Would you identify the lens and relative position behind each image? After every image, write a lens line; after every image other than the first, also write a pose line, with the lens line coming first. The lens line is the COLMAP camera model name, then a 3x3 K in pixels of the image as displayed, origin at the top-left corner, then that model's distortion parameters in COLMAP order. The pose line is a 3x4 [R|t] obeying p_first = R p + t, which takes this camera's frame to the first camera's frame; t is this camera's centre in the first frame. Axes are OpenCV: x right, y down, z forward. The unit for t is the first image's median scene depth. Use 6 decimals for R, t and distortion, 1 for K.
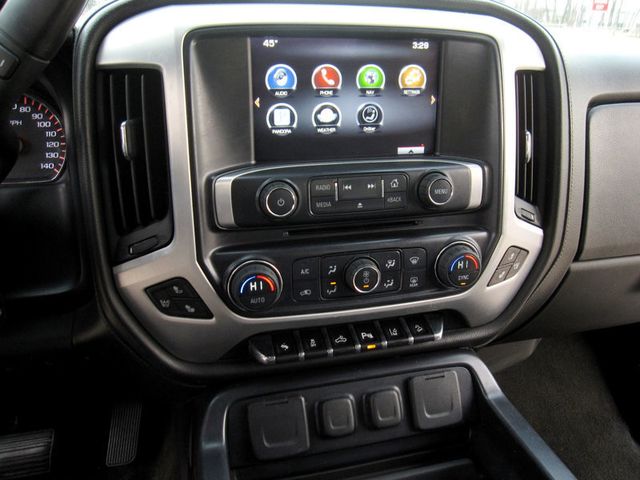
lens RADIAL K [[529.5, 0, 327.1], [0, 529.5, 231.2], [0, 0, 1]] dist [-0.060868, 0.028250]
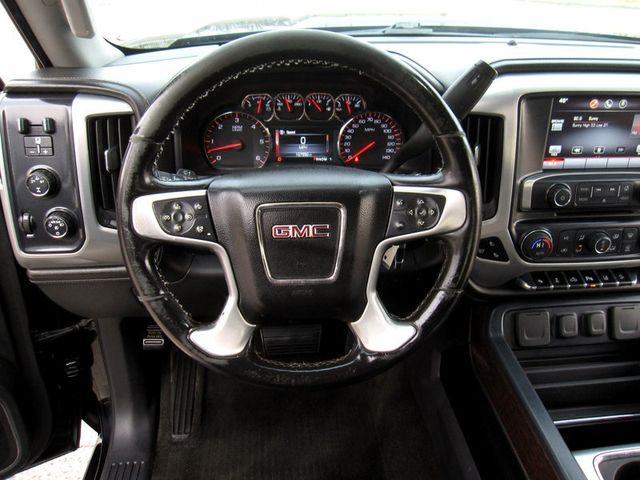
lens RADIAL K [[529.5, 0, 327.1], [0, 529.5, 231.2], [0, 0, 1]] dist [-0.060868, 0.028250]
pose [[0.987165, 0.073189, -0.141946, -0.530116], [-0.055900, 0.990933, 0.122180, -0.100548], [0.149601, -0.112677, 0.982305, -0.705258]]
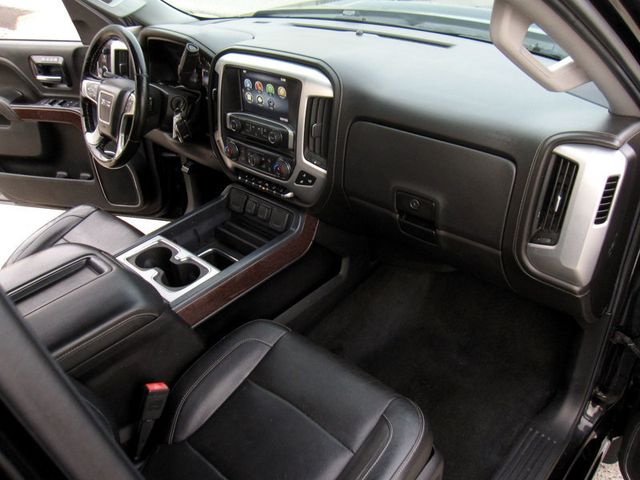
lens RADIAL K [[529.5, 0, 327.1], [0, 529.5, 231.2], [0, 0, 1]] dist [-0.060868, 0.028250]
pose [[0.533683, 0.411177, -0.738996, 2.436927], [-0.228871, 0.911458, 0.341851, -0.598812], [0.814125, -0.013305, 0.580537, -0.305484]]
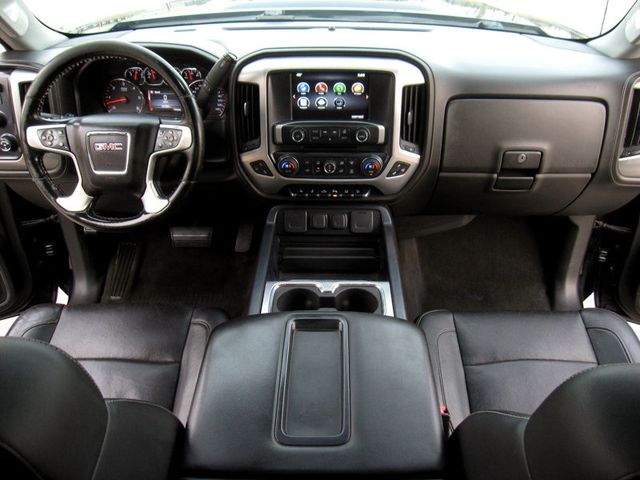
lens RADIAL K [[529.5, 0, 327.1], [0, 529.5, 231.2], [0, 0, 1]] dist [-0.060868, 0.028250]
pose [[0.962795, 0.133097, -0.235181, 0.690559], [-0.082974, 0.973859, 0.211458, -0.150388], [0.257178, -0.184077, 0.948670, -1.482259]]
